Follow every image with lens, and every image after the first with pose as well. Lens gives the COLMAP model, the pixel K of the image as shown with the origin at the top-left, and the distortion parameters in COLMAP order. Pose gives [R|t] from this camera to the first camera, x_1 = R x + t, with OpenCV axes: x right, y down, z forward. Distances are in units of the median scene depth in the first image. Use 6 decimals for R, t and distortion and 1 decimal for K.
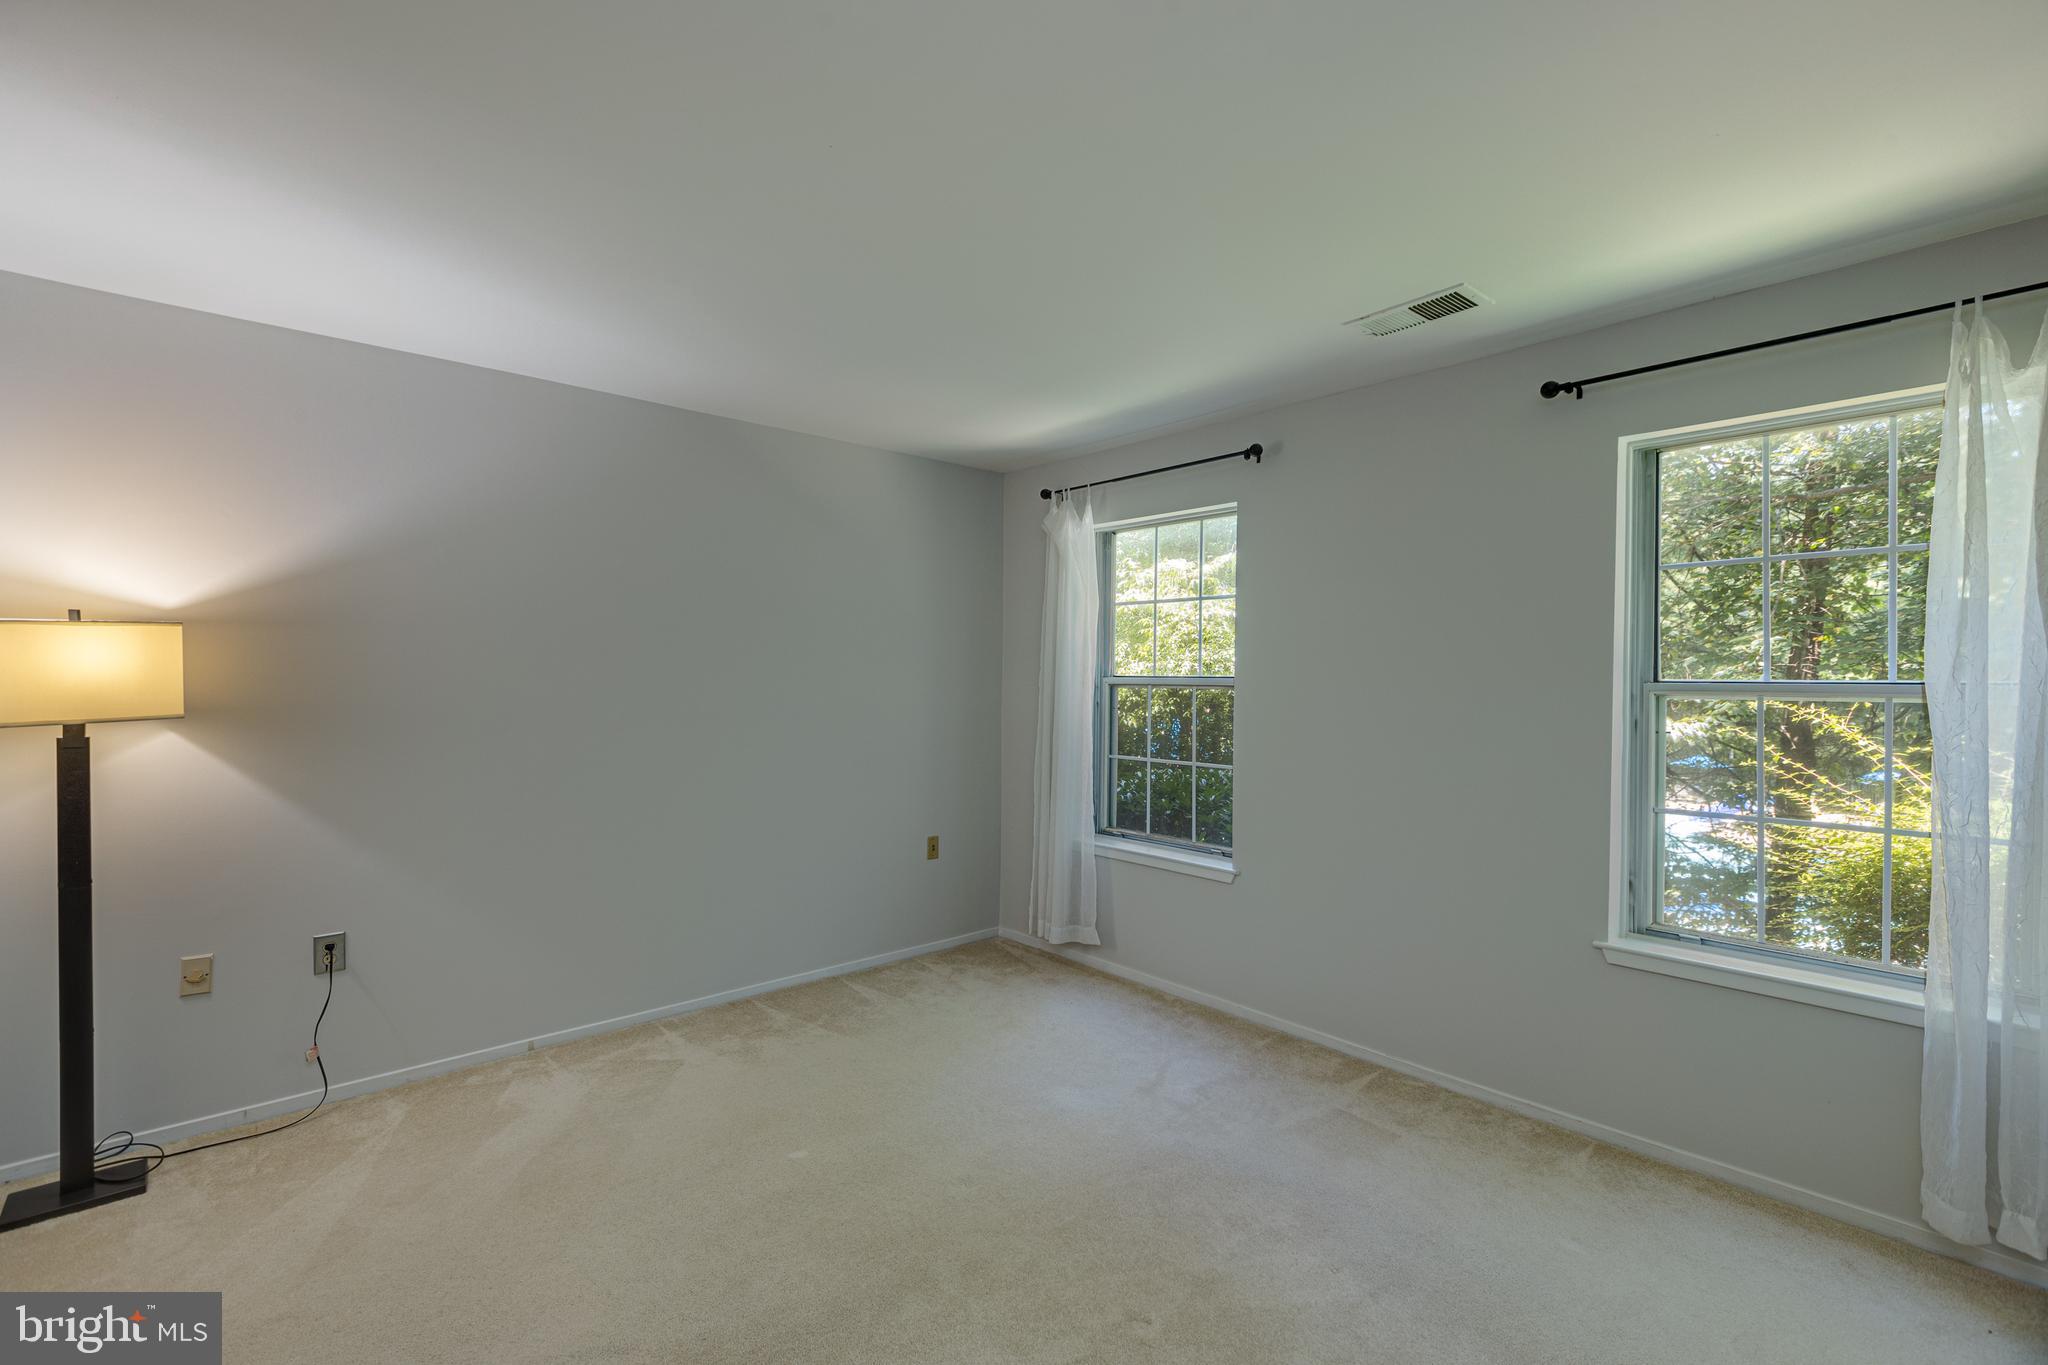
lens RADIAL K [[905.6, 0, 1026.8], [0, 905.6, 677.6], [0, 0, 1]] dist [0.002168, -0.000960]
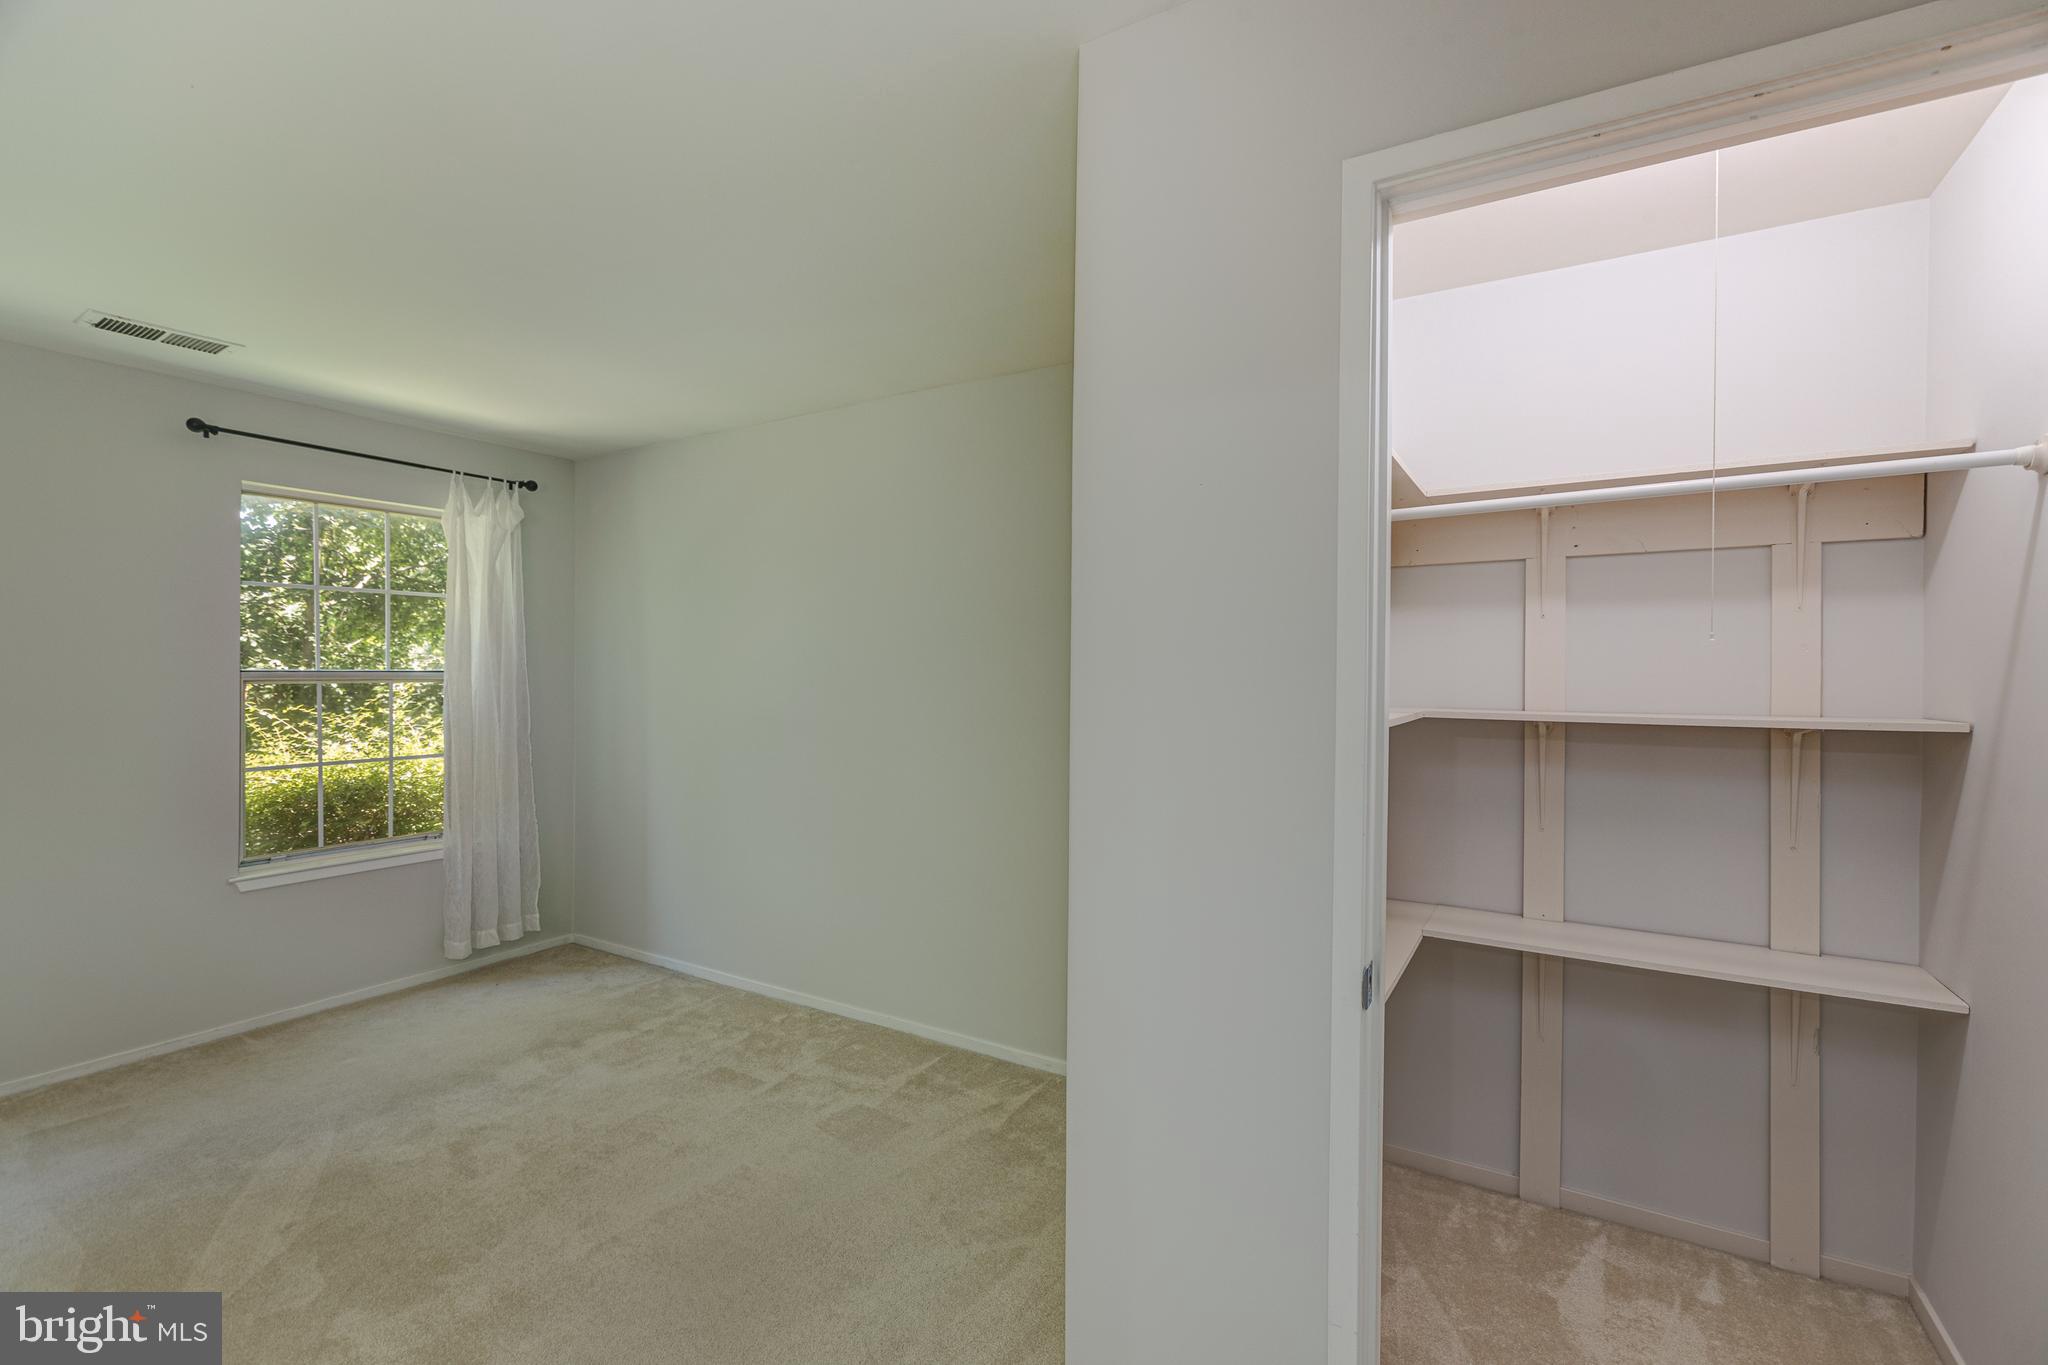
lens RADIAL K [[905.6, 0, 1024.2], [0, 905.6, 680.3], [0, 0, 1]] dist [0.002168, -0.000960]
pose [[-0.279370, -0.020770, 0.959959, -1.104200], [-0.005478, 0.999784, 0.020038, -0.019203], [-0.960168, 0.000340, -0.279423, 0.371013]]
